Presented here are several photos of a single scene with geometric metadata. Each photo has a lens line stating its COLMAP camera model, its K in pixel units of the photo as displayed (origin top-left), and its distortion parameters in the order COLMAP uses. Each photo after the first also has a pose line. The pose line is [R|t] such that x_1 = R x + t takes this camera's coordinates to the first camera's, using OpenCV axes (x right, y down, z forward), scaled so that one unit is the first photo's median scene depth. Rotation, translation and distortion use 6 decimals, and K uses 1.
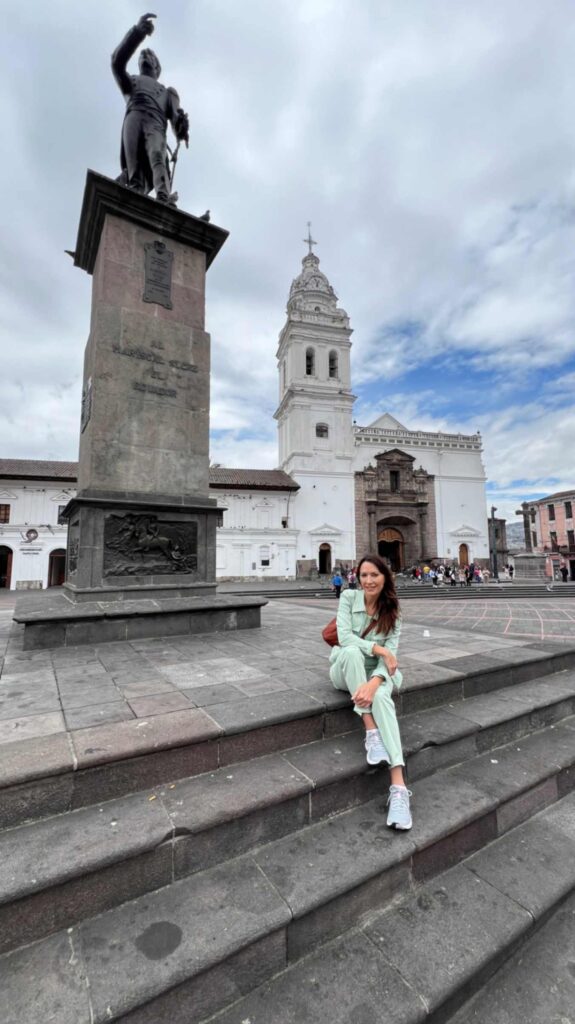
lens RADIAL K [[410.1, 0, 287.3], [0, 410.1, 511.6], [0, 0, 1]] dist [-0.001070, 0.000571]
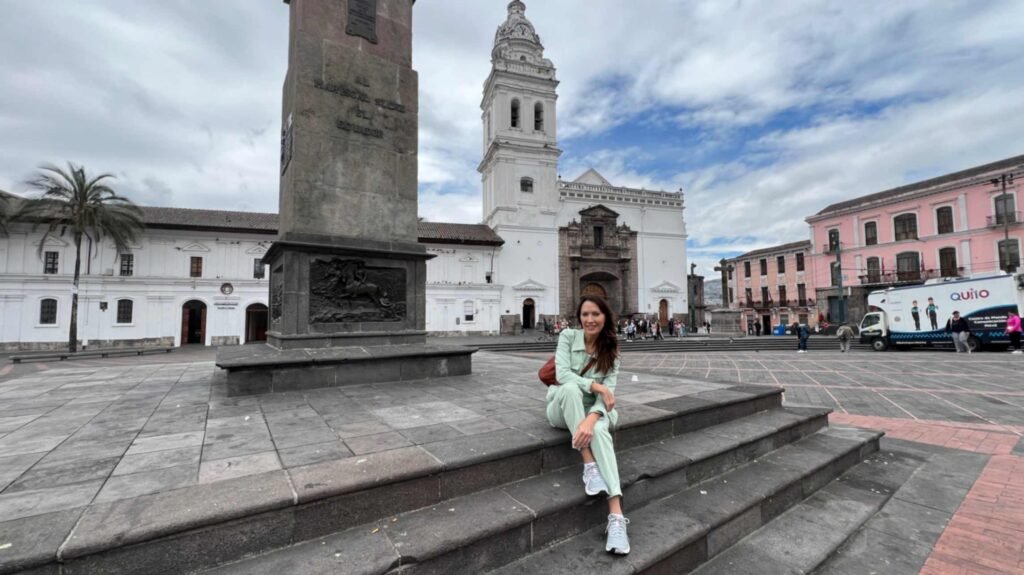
lens RADIAL K [[410.1, 0, 512.9], [0, 410.1, 290.0], [0, 0, 1]] dist [-0.001070, 0.000571]
pose [[0.998509, 0.003219, 0.054500, -0.018848], [-0.006176, 0.998513, 0.054172, 0.022050], [-0.054245, -0.054428, 0.997043, 0.008533]]
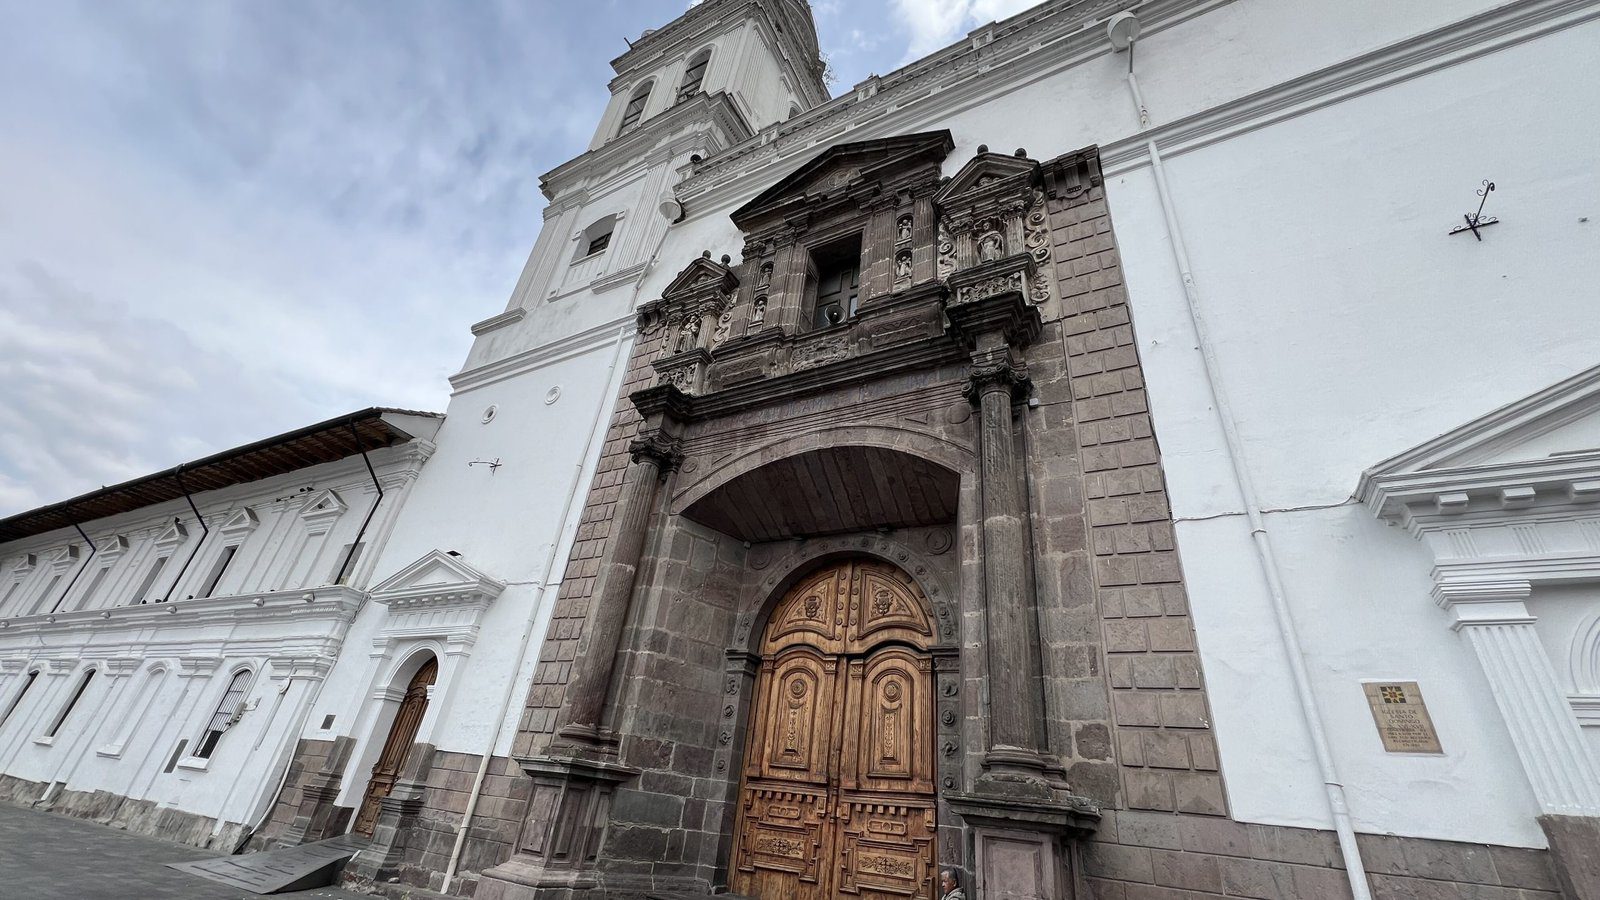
lens RADIAL K [[640.8, 0, 801.4], [0, 640.8, 453.9], [0, 0, 1]] dist [-0.001070, 0.000571]
pose [[0.736674, -0.264562, -0.622349, 4.275835], [-0.028033, 0.907559, -0.418989, 1.125636], [0.675666, 0.326105, 0.661159, 8.861053]]
